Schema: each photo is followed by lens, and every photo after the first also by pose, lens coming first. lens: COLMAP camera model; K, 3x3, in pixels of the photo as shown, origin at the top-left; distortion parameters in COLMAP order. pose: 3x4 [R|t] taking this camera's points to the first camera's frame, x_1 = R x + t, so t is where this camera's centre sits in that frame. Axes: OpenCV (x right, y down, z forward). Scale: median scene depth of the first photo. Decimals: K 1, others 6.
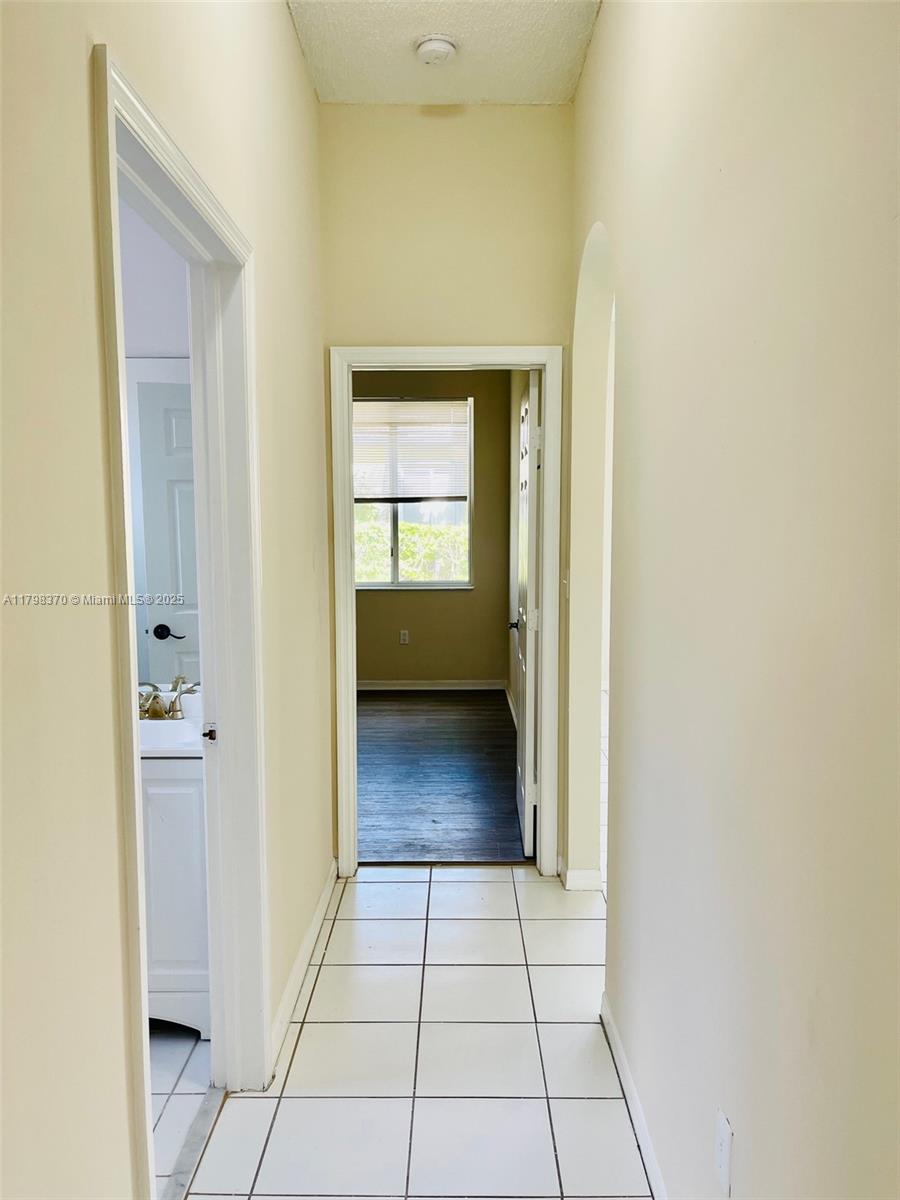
lens RADIAL K [[890.1, 0, 450.8], [0, 890.1, 601.4], [0, 0, 1]] dist [0.053142, -0.011537]
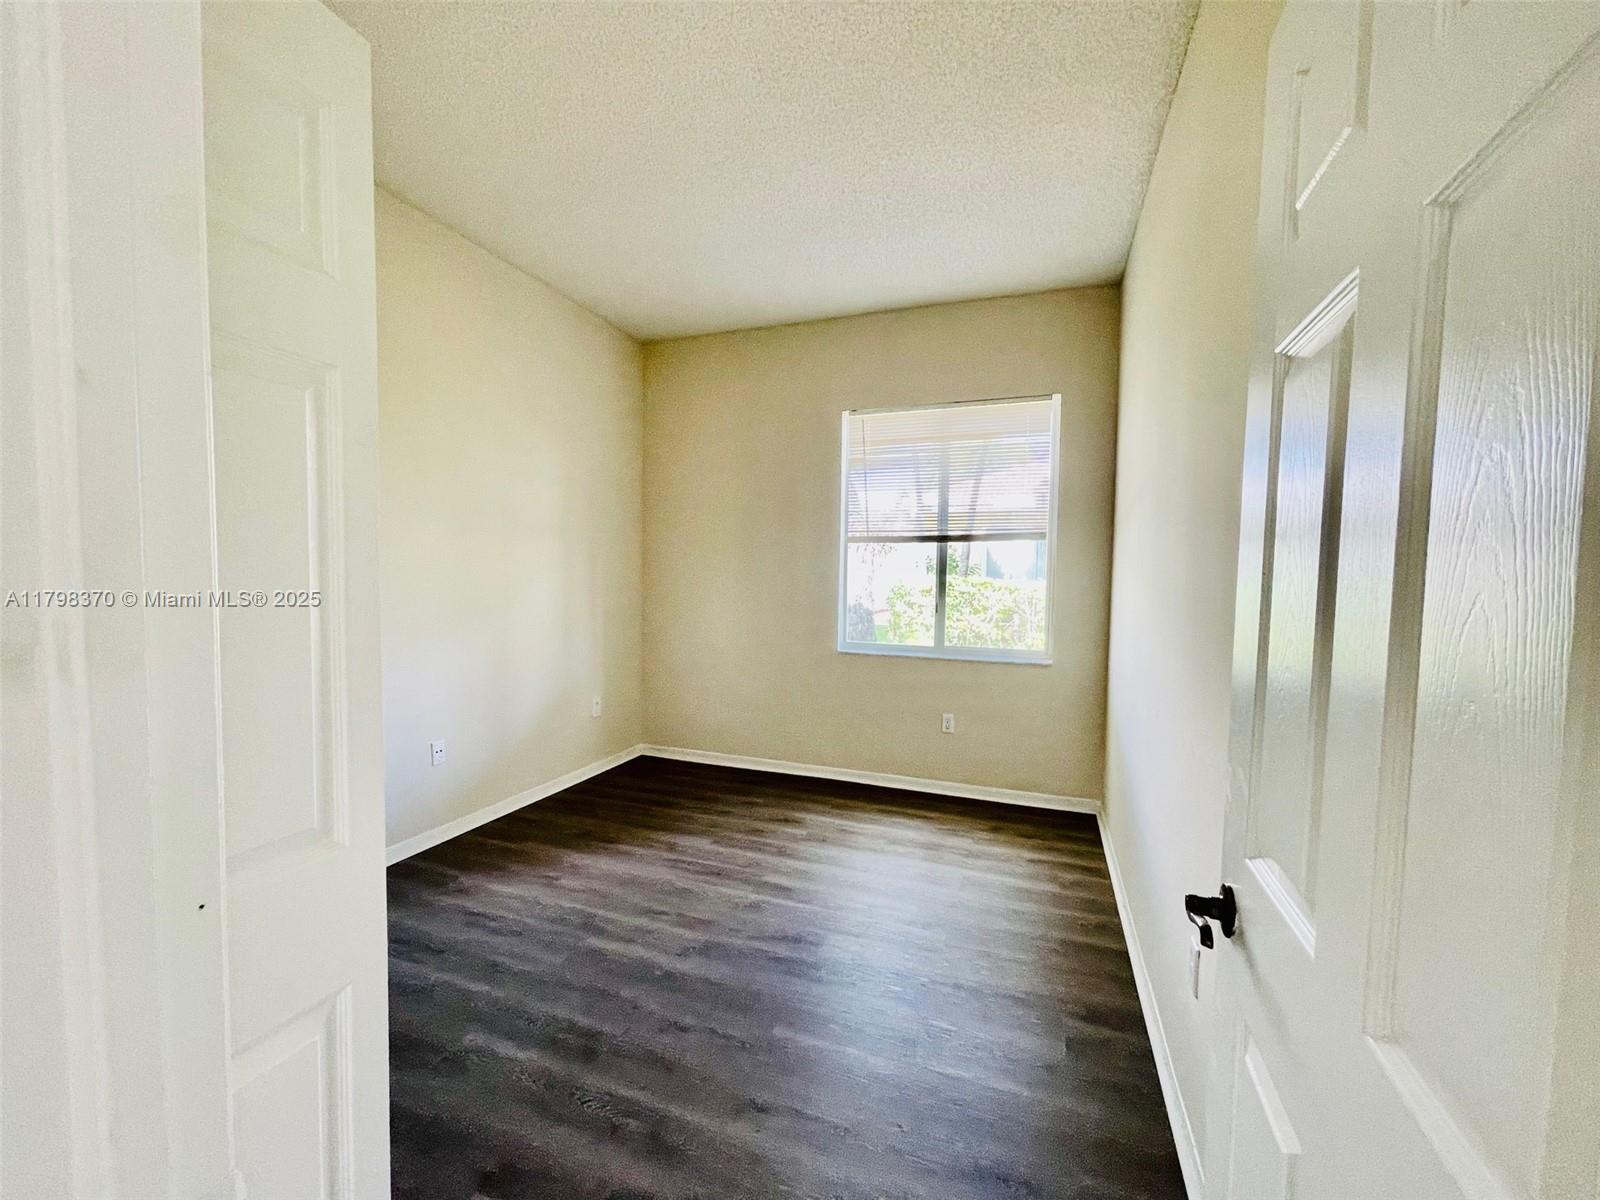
lens RADIAL K [[644.6, 0, 799.5], [0, 644.6, 604.2], [0, 0, 1]] dist [-0.002295, -0.000432]
pose [[0.940262, 0.034575, -0.338691, 0.009058], [-0.052880, 0.997588, -0.044967, -0.027074], [0.336319, 0.060191, 0.939823, 0.450559]]
